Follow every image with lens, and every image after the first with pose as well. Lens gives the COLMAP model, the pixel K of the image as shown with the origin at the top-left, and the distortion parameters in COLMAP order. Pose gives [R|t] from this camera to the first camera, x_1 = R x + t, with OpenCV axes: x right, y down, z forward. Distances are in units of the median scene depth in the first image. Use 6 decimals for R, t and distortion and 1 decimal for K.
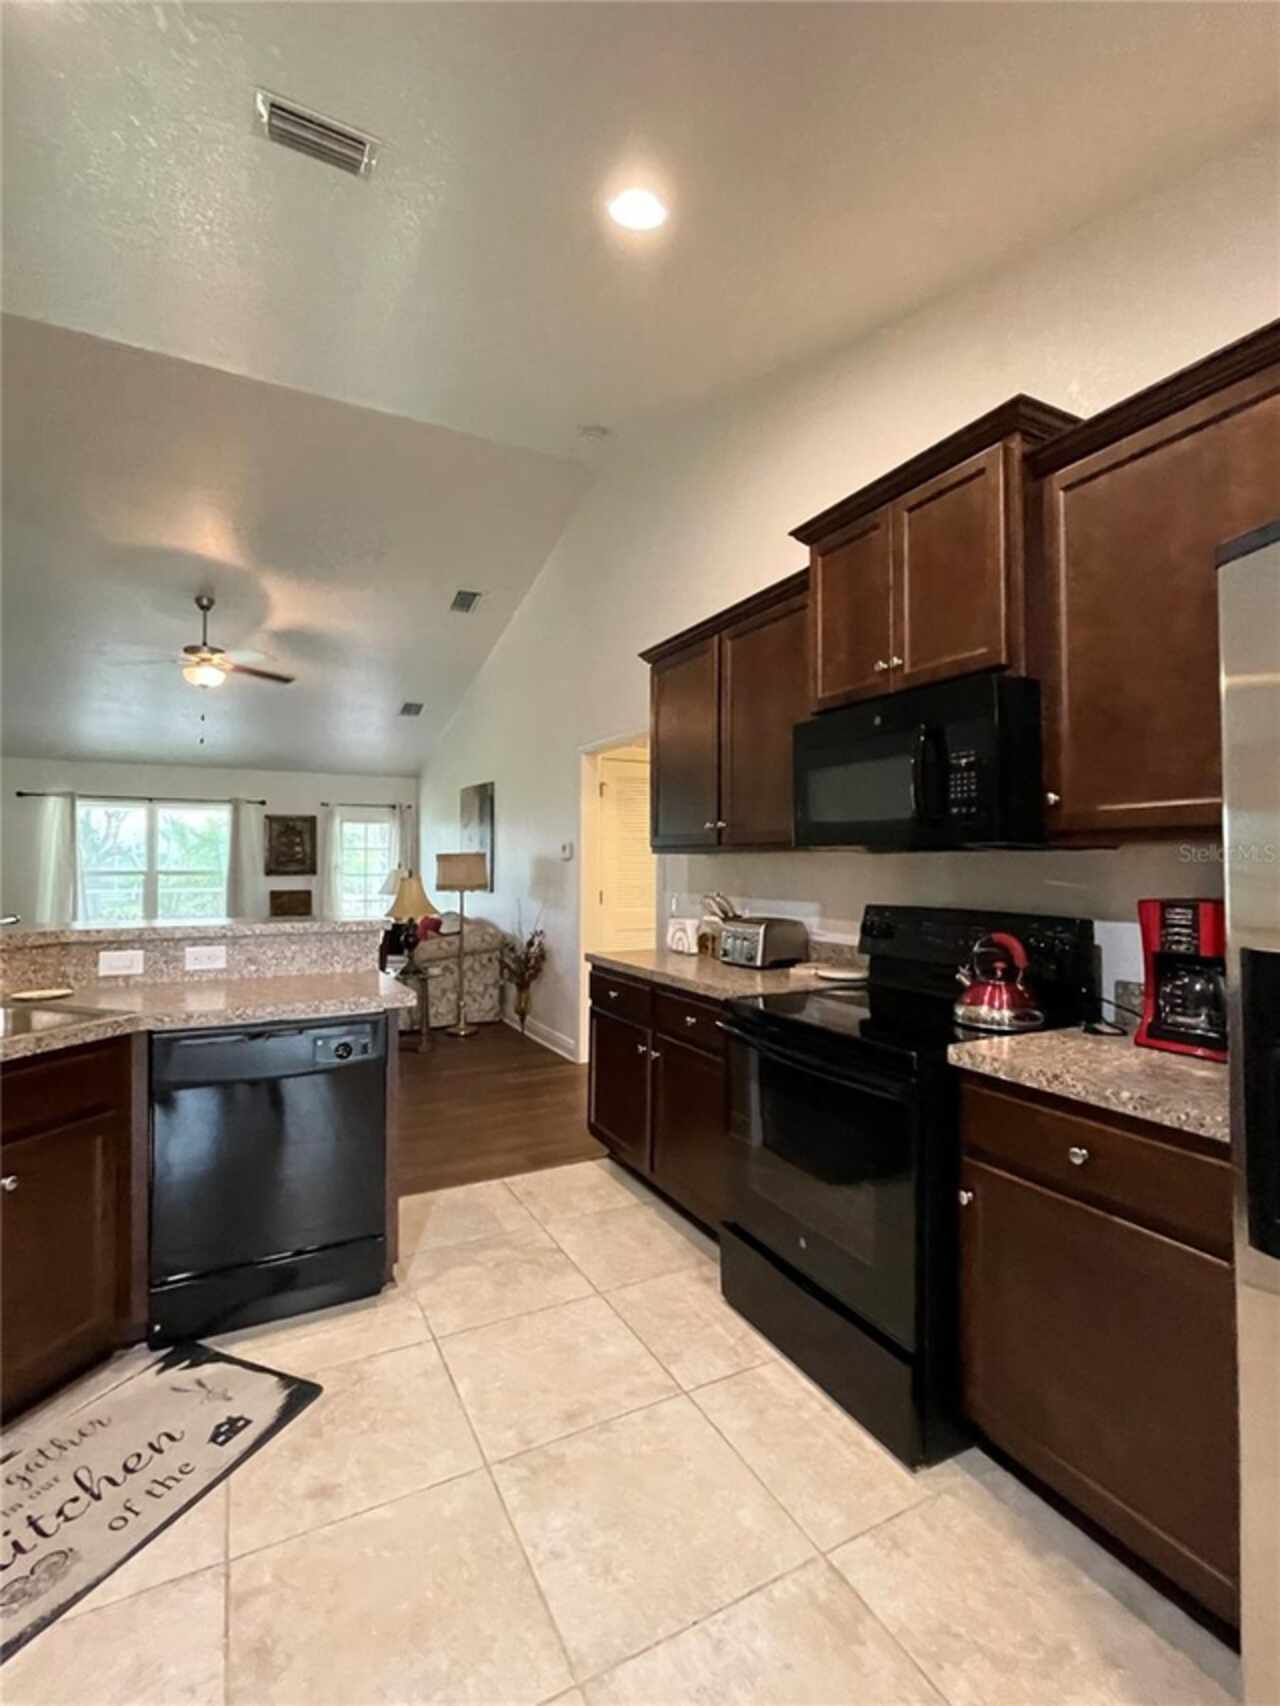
lens RADIAL K [[777.4, 0, 635.3], [0, 777.4, 845.9], [0, 0, 1]] dist [-0.003381, 0.001447]
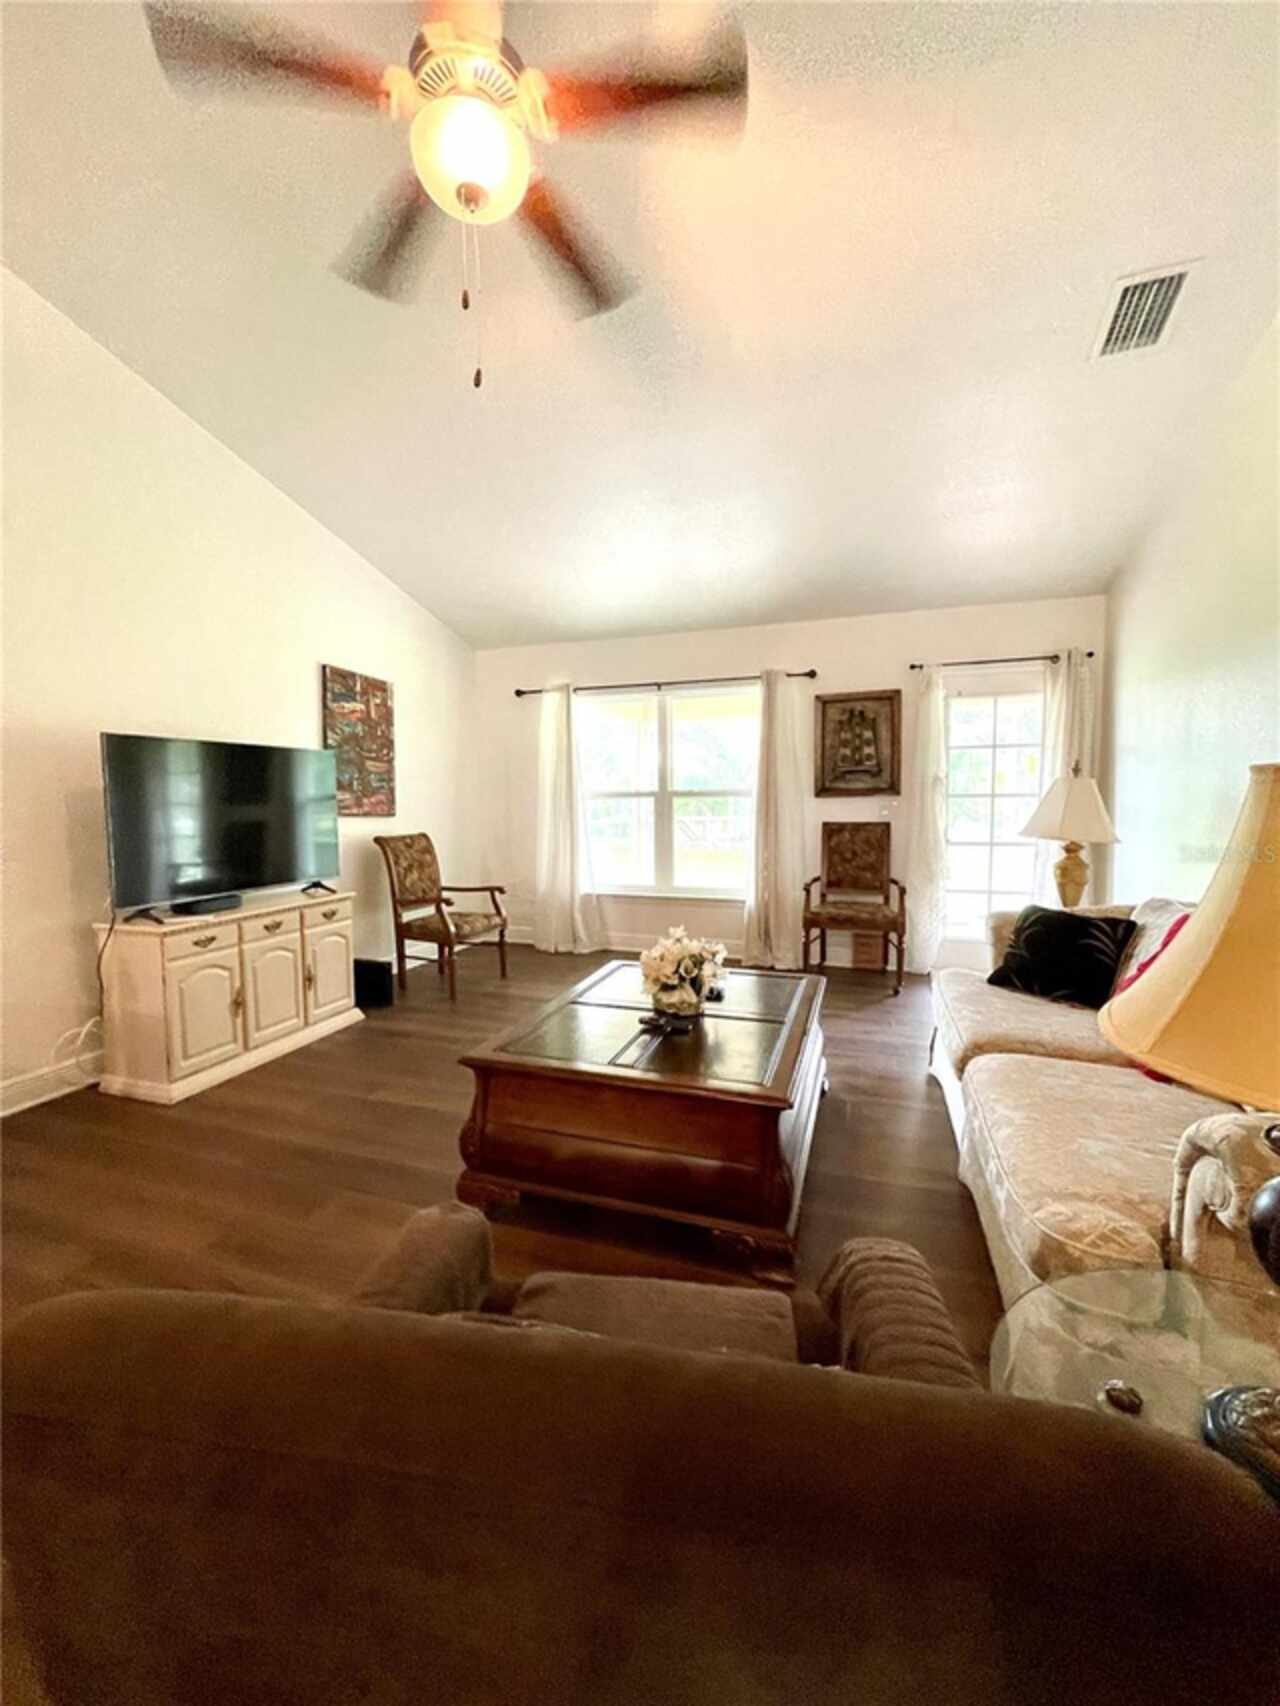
lens RADIAL K [[693.9, 0, 632.2], [0, 693.9, 848.3], [0, 0, 1]] dist [-0.004019, 0.000841]
pose [[0.687909, 0.047138, -0.724264, -0.181950], [0.026389, 0.995604, 0.089863, 0.025559], [0.725317, -0.080930, 0.683642, 0.525332]]
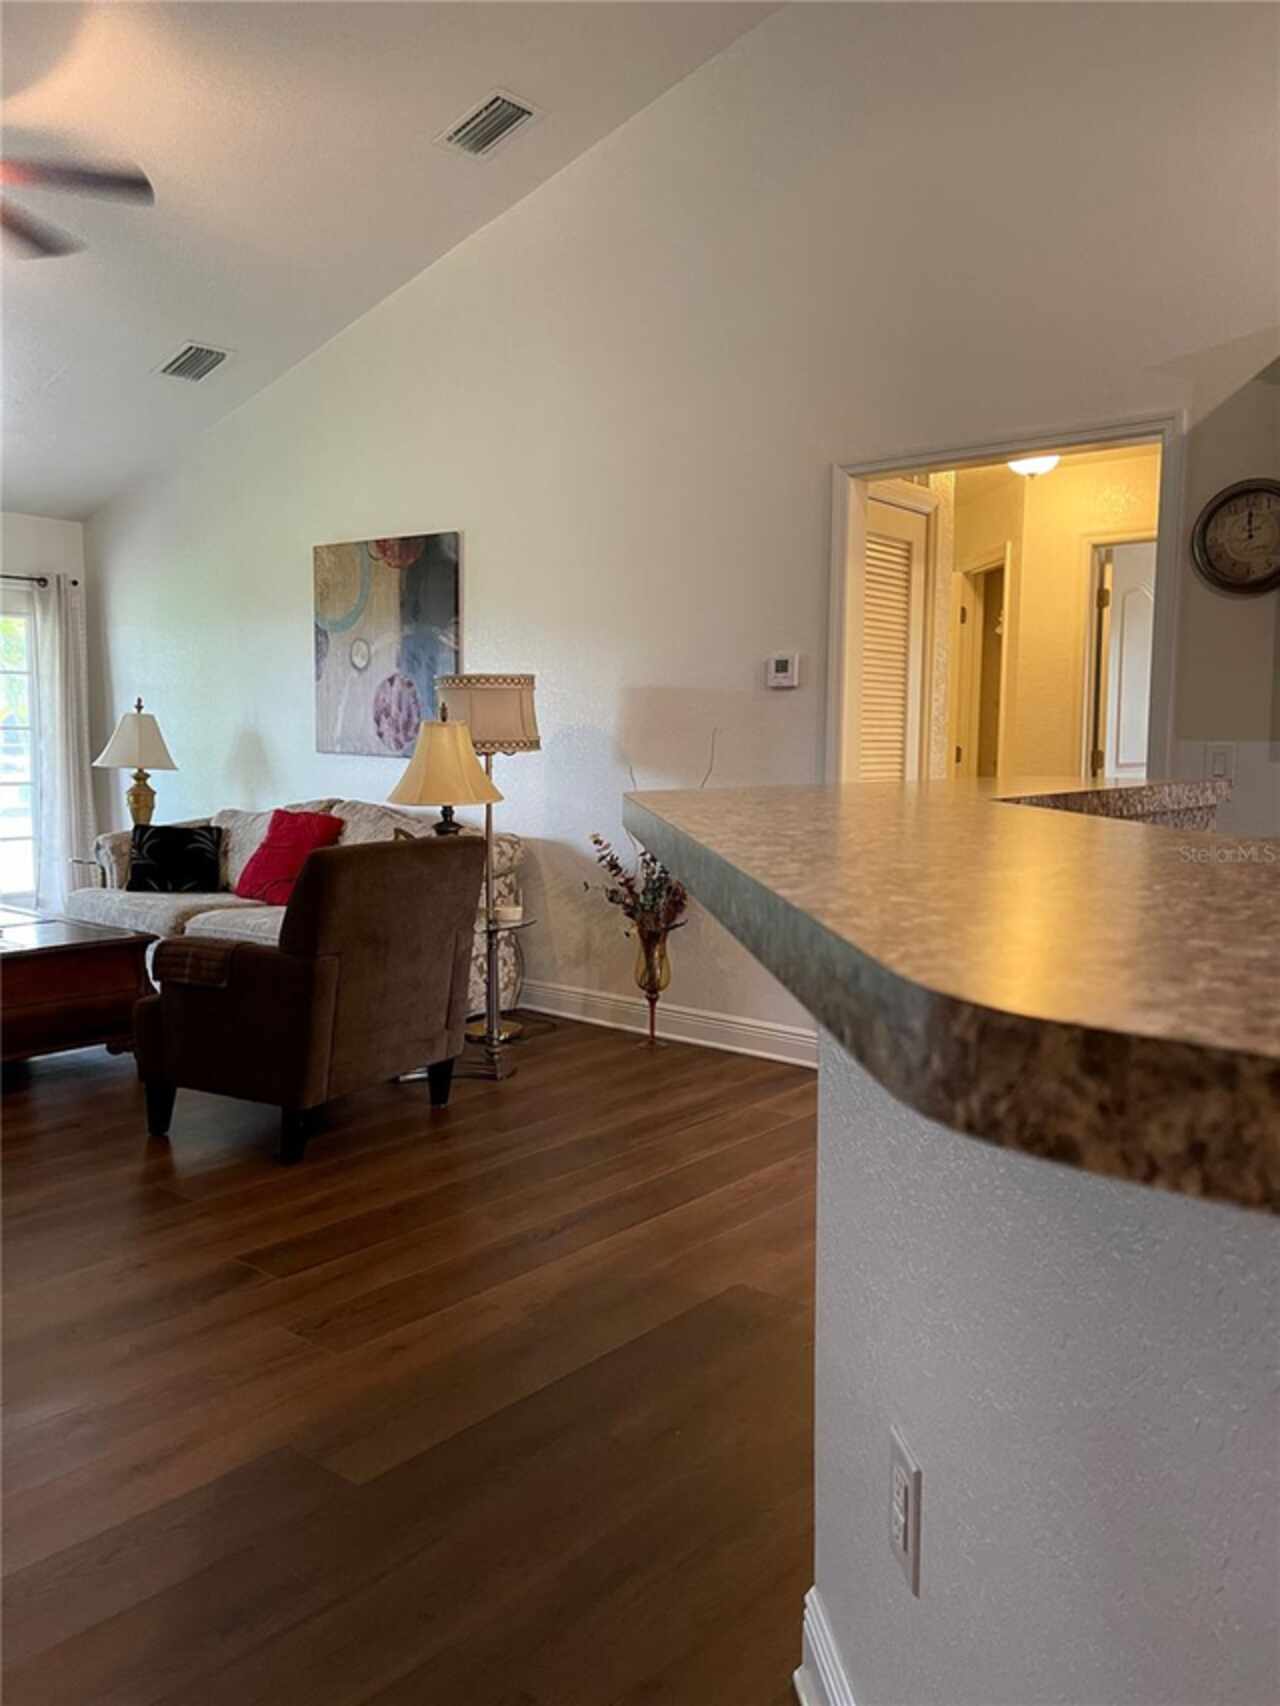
lens RADIAL K [[1305.9, 0, 645.7], [0, 1305.9, 856.2], [0, 0, 1]] dist [0.008724, -0.003413]
pose [[0.921895, -0.023005, 0.386756, -0.305648], [-0.021625, 0.993624, 0.110649, 0.019776], [-0.386835, -0.110371, 0.915520, 0.137075]]
